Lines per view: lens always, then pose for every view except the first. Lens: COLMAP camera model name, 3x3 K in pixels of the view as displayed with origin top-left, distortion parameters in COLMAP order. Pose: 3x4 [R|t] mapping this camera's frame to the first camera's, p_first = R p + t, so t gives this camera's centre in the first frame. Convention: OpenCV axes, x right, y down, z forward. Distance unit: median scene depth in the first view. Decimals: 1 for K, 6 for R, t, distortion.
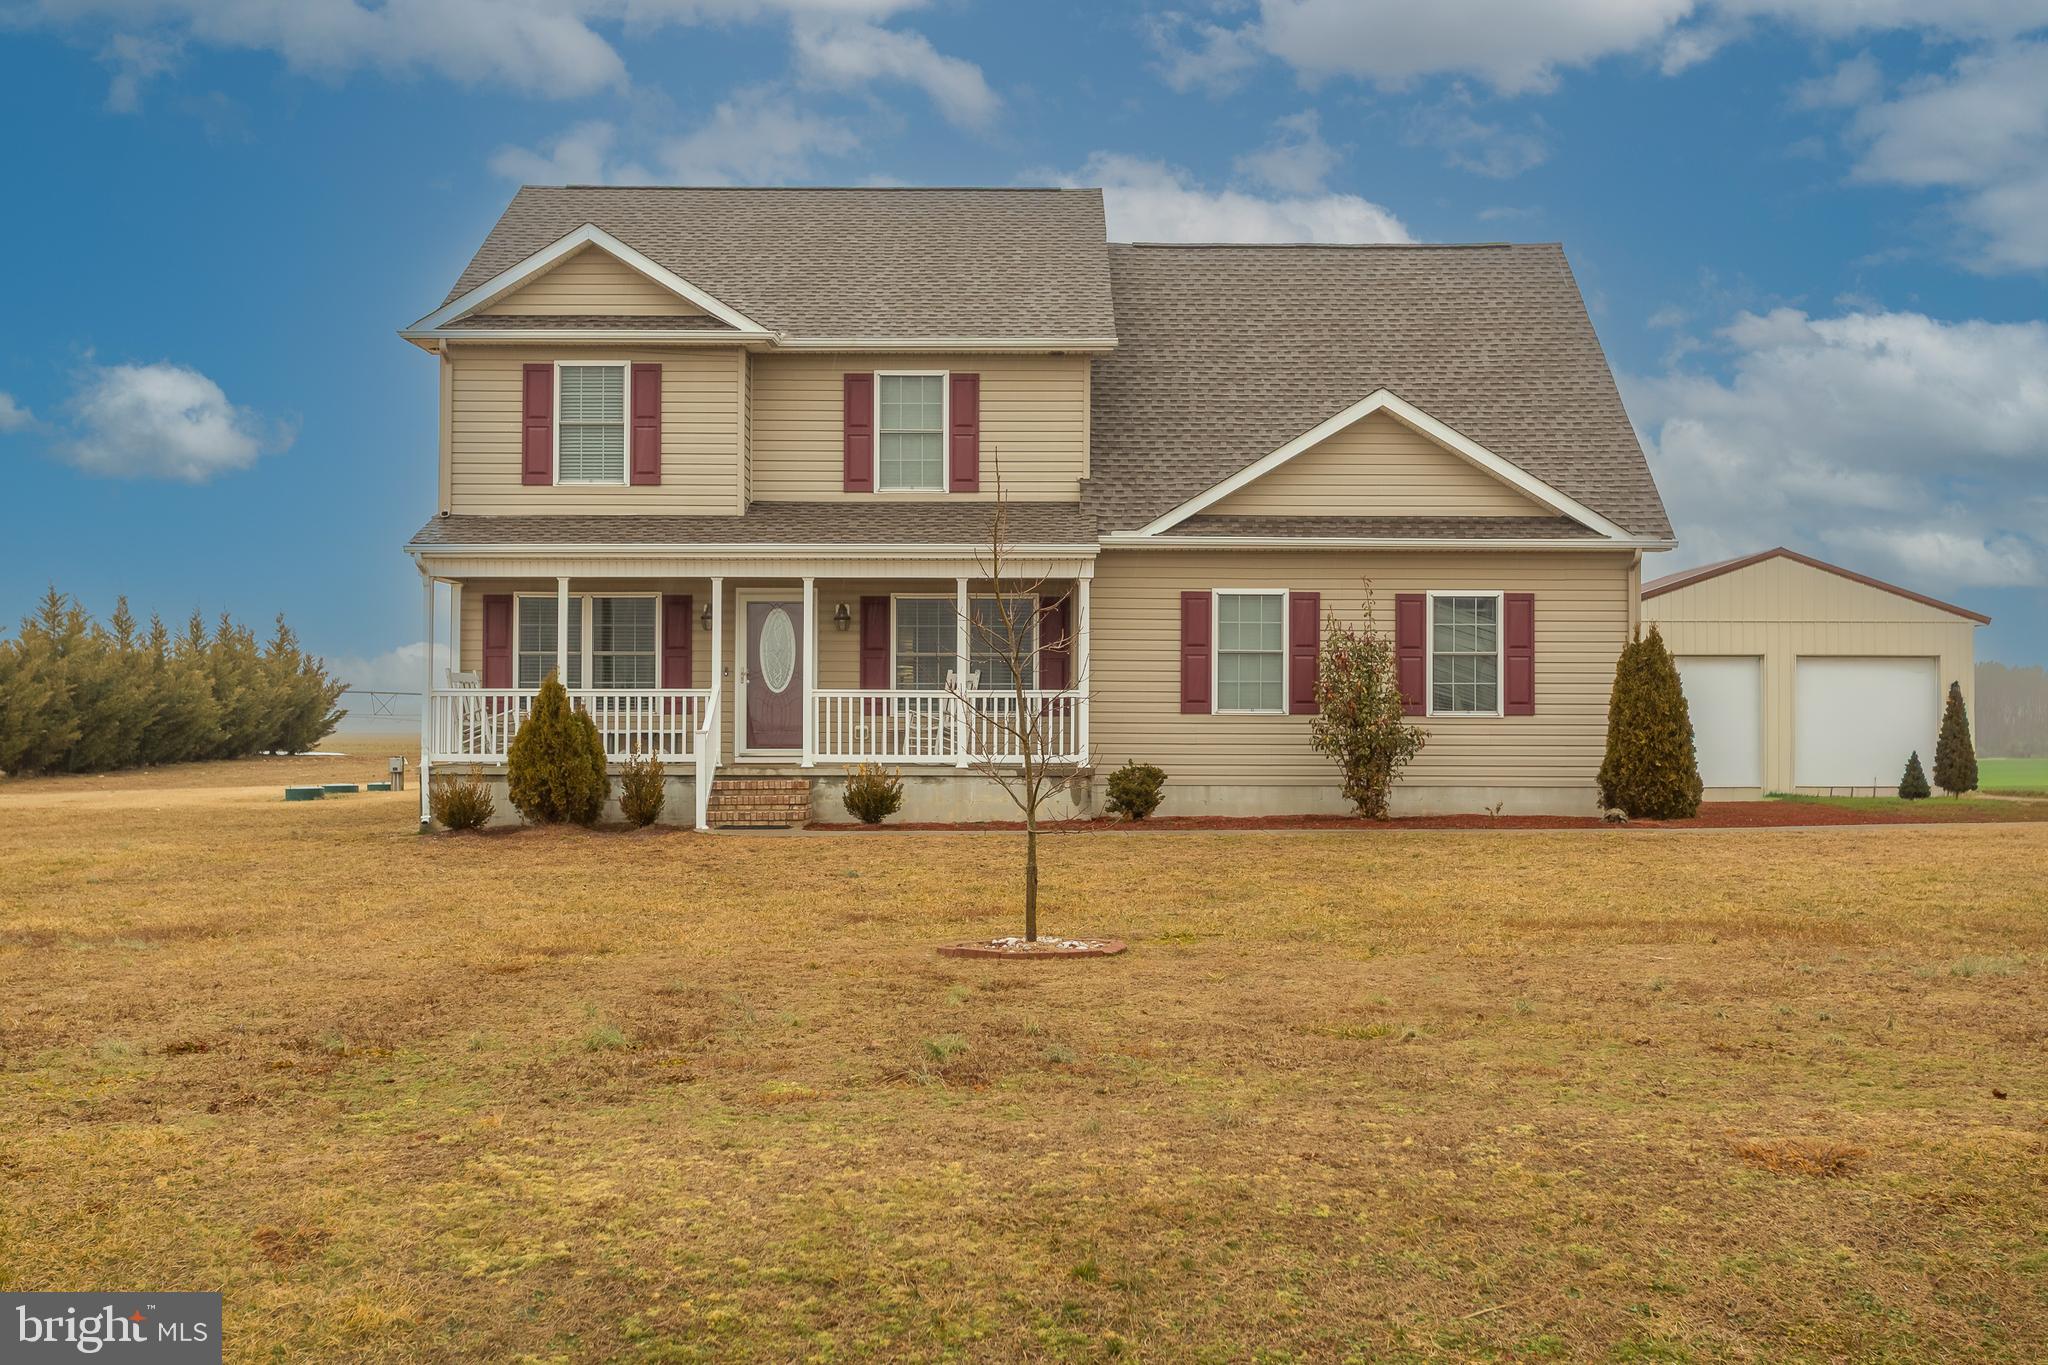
lens RADIAL K [[2229.0, 0, 1024.0], [0, 2229.0, 682.5], [0, 0, 1]] dist [-0.016727, 0.000823]
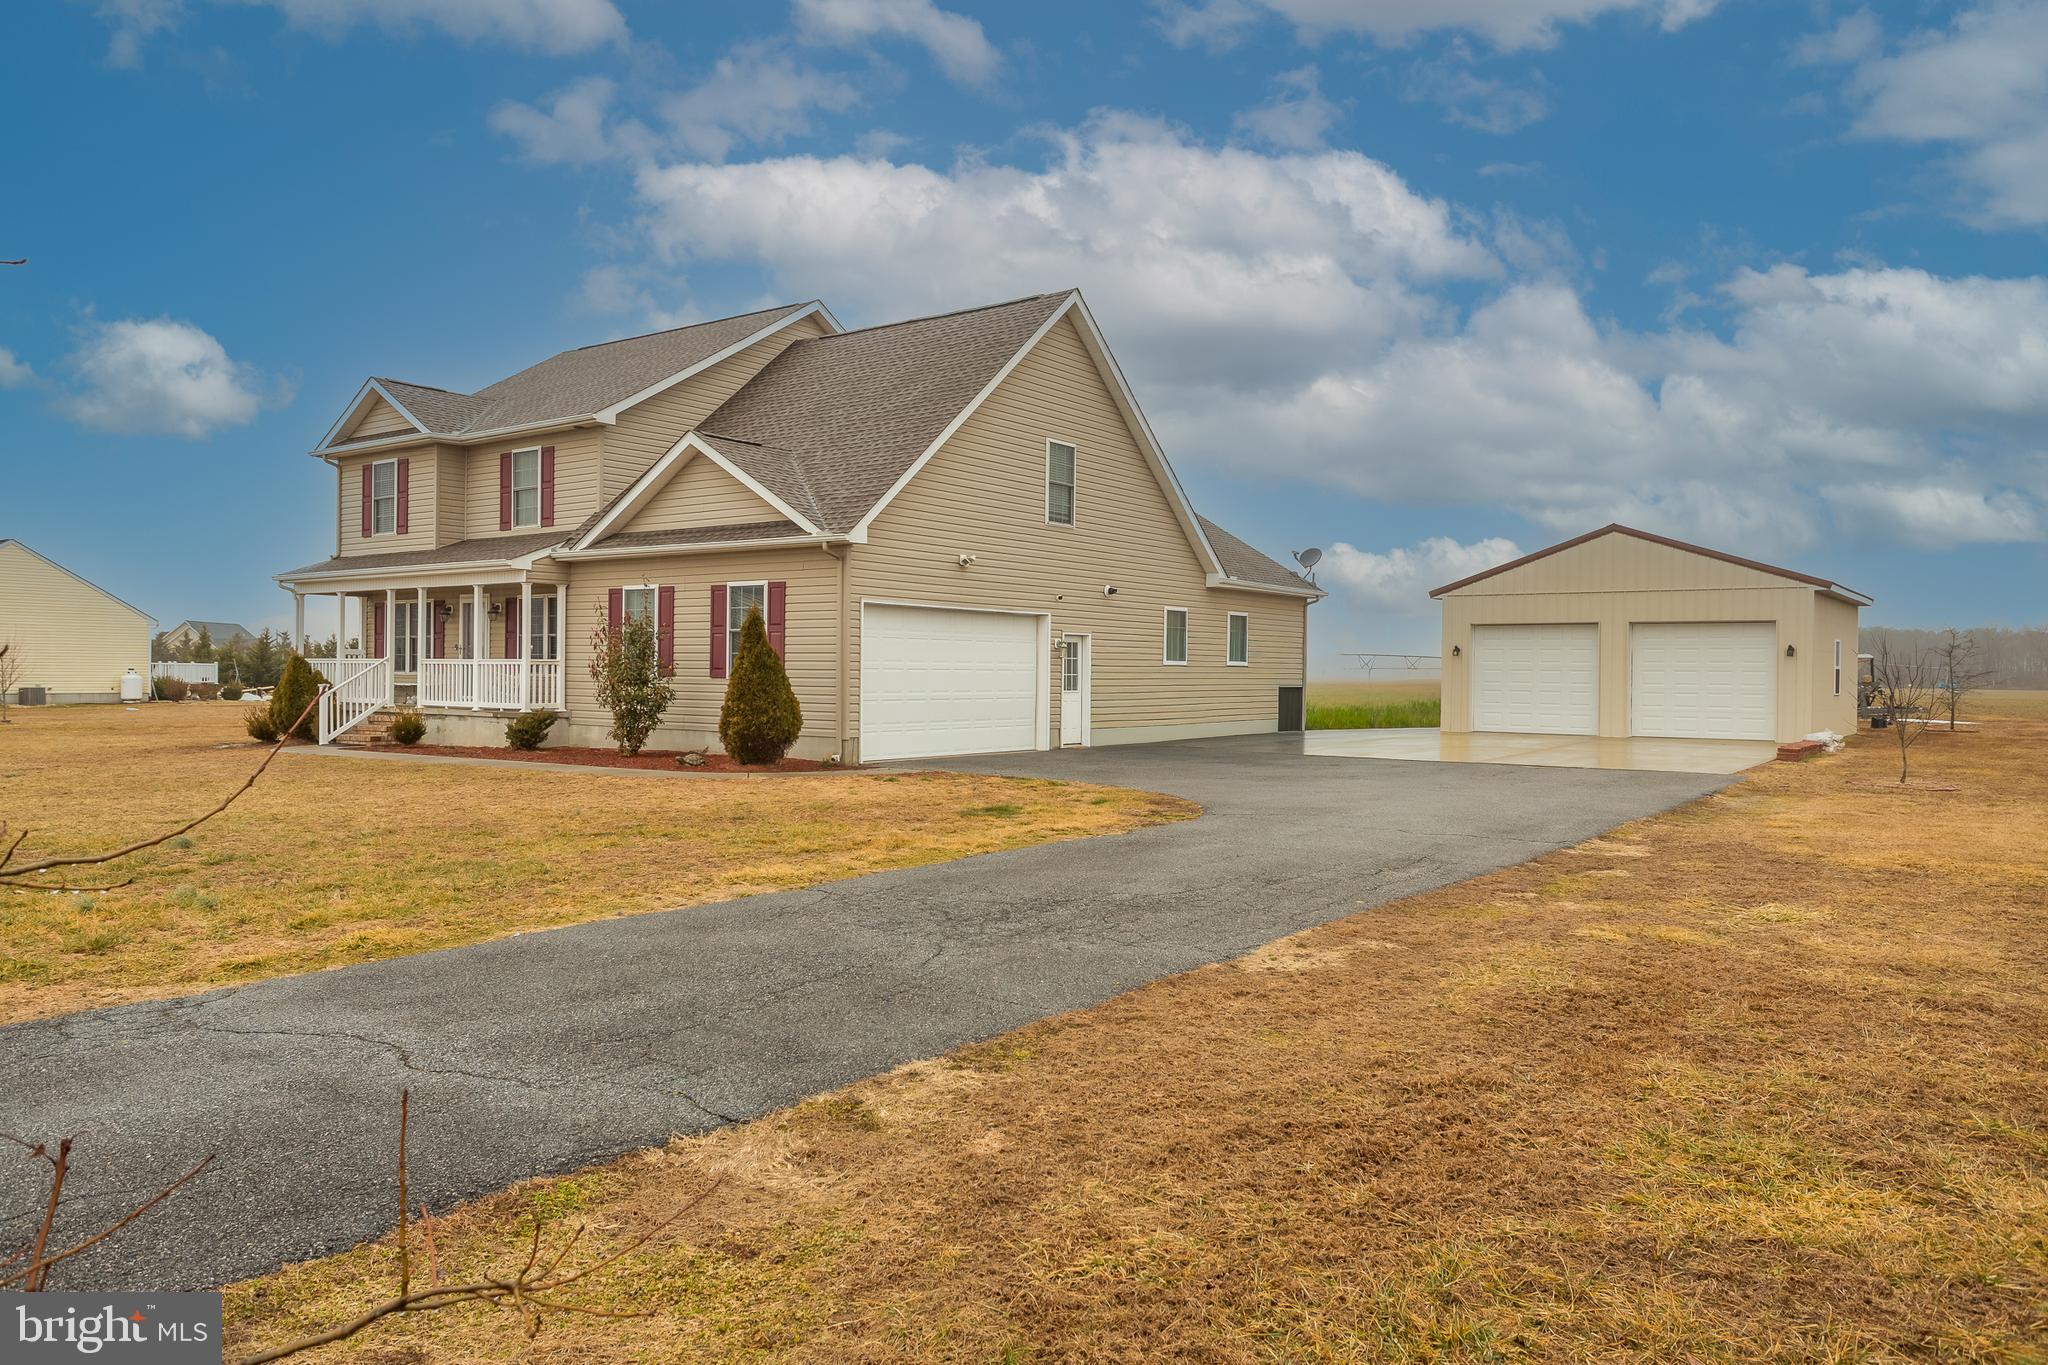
lens RADIAL K [[1499.5, 0, 1024.0], [0, 1499.5, 682.5], [0, 0, 1]] dist [-0.005493, -0.000453]
pose [[0.787001, 0.007735, -0.616903, 0.863443], [0.005289, 0.999800, 0.019283, 0.001633], [0.616929, -0.018439, 0.786803, 0.413640]]
